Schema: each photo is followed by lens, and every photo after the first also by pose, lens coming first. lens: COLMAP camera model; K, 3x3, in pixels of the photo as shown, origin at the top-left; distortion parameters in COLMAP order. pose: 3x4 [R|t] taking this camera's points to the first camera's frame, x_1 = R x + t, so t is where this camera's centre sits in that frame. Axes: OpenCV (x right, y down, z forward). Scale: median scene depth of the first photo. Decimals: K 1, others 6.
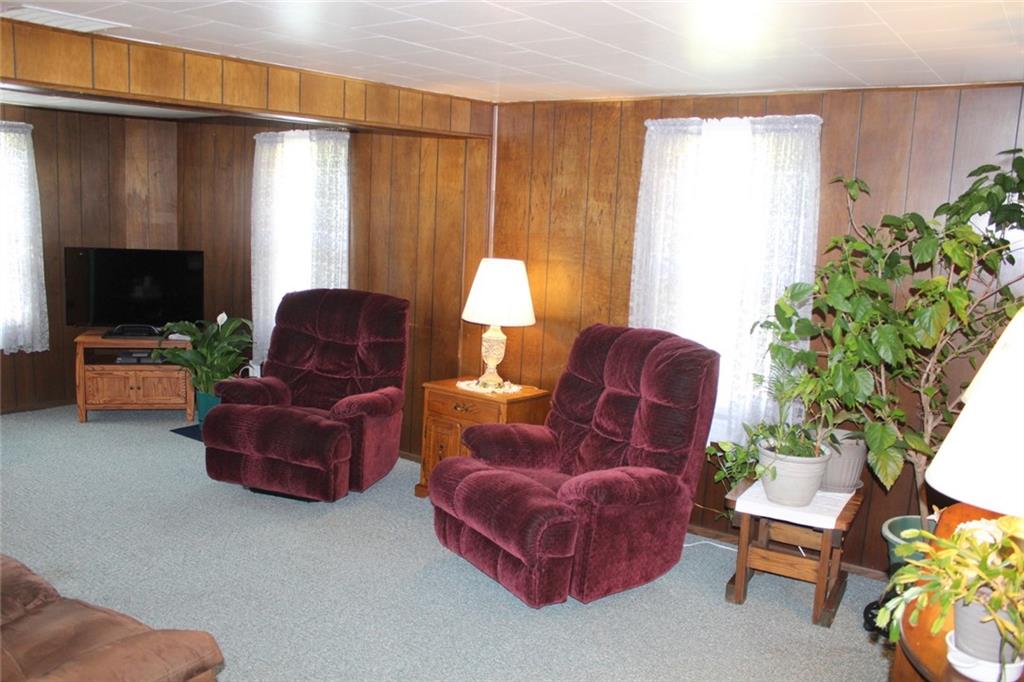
lens RADIAL K [[839.3, 0, 512.0], [0, 839.3, 341.0], [0, 0, 1]] dist [-0.166519, 0.150561]
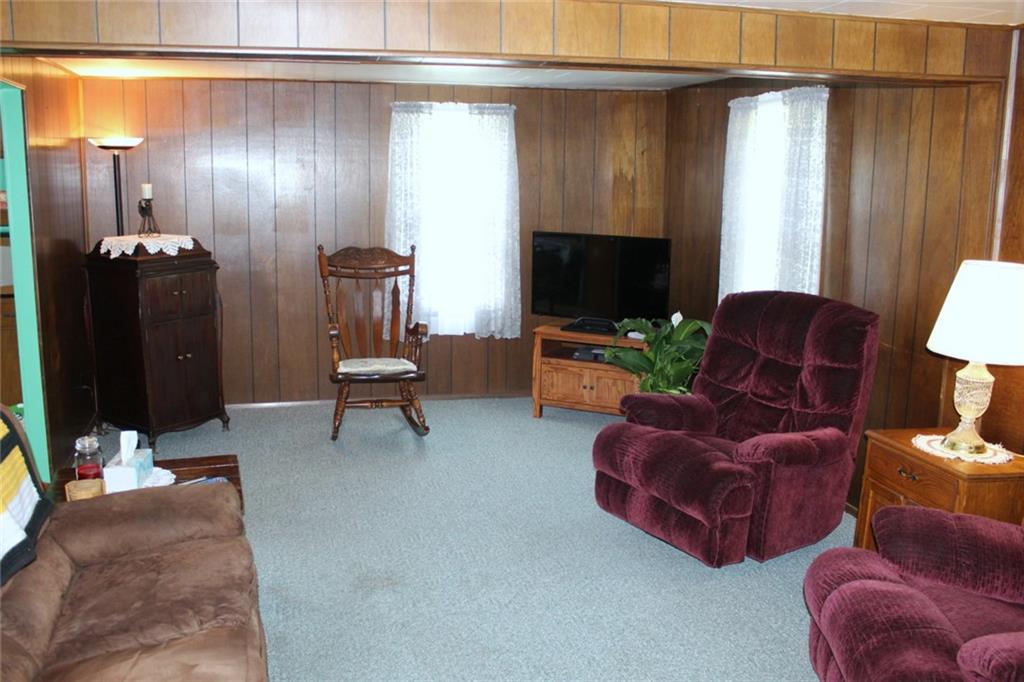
lens RADIAL K [[895.1, 0, 512.0], [0, 895.1, 341.0], [0, 0, 1]] dist [-0.170930, 0.159122]
pose [[0.764824, 0.083873, -0.638757, 0.121141], [-0.080788, 0.996149, 0.034068, -0.024403], [0.639154, 0.025548, 0.768654, 0.204922]]
